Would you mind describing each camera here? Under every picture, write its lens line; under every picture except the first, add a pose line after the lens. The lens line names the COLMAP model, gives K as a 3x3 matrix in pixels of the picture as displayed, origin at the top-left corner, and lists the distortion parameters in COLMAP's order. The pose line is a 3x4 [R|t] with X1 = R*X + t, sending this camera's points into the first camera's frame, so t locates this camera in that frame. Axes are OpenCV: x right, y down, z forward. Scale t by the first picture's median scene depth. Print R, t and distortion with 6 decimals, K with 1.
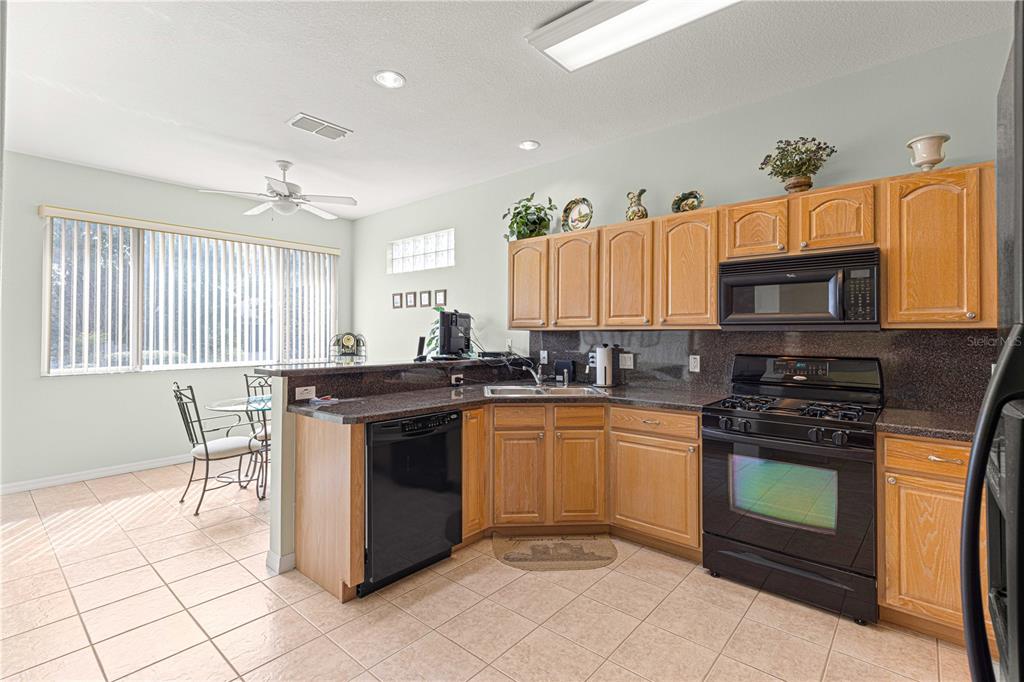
lens RADIAL K [[461.3, 0, 509.0], [0, 461.3, 331.2], [0, 0, 1]] dist [0.005237, -0.000271]
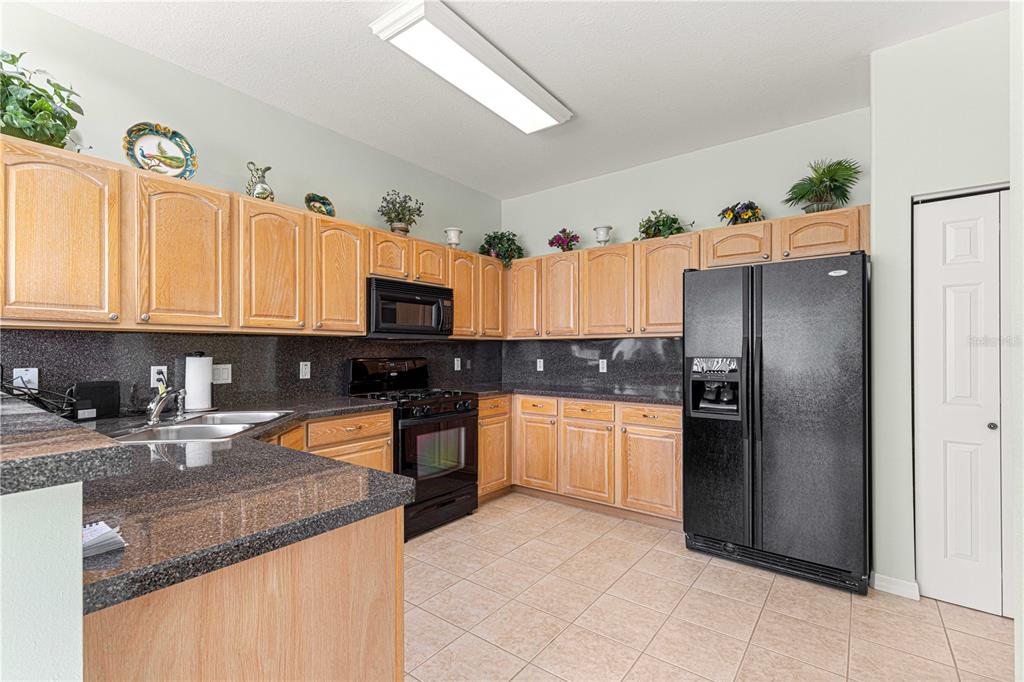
lens RADIAL K [[461.3, 0, 510.9], [0, 461.3, 347.4], [0, 0, 1]] dist [0.005237, -0.000271]
pose [[-0.063396, 0.003384, 0.997983, -0.657927], [-0.007956, 0.999961, -0.003896, 0.024532], [-0.997957, -0.008187, -0.063367, 0.695796]]
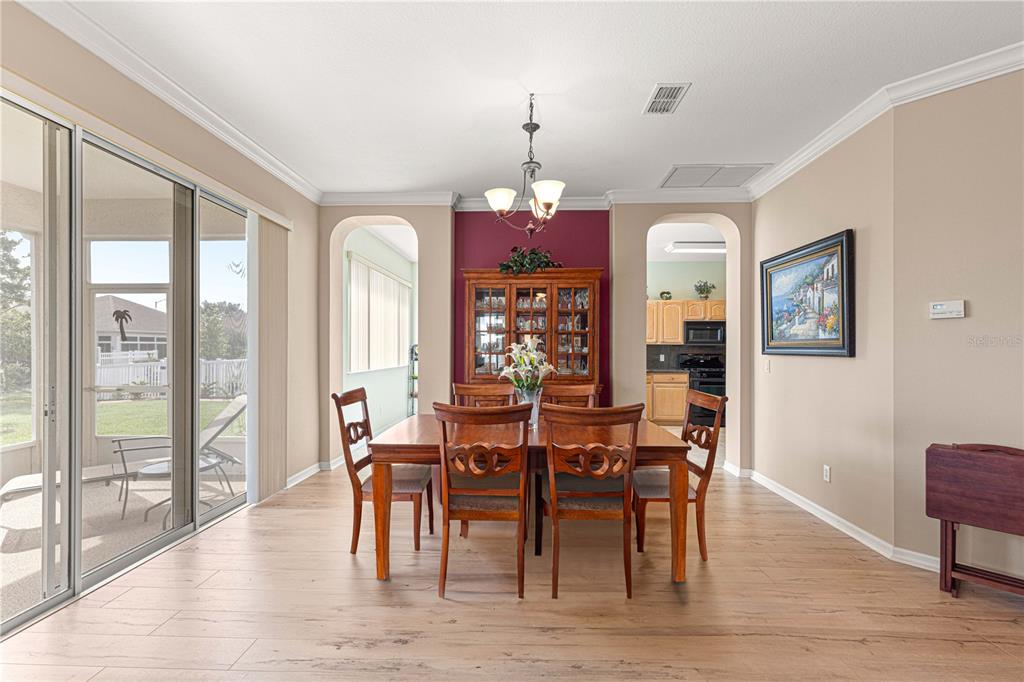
lens RADIAL K [[461.3, 0, 514.5], [0, 461.3, 350.3], [0, 0, 1]] dist [0.005237, -0.000271]
pose [[0.776723, -0.002820, 0.629836, -2.032891], [-0.005416, 0.999923, 0.011157, 0.004586], [-0.629819, -0.012077, 0.776648, -0.514159]]
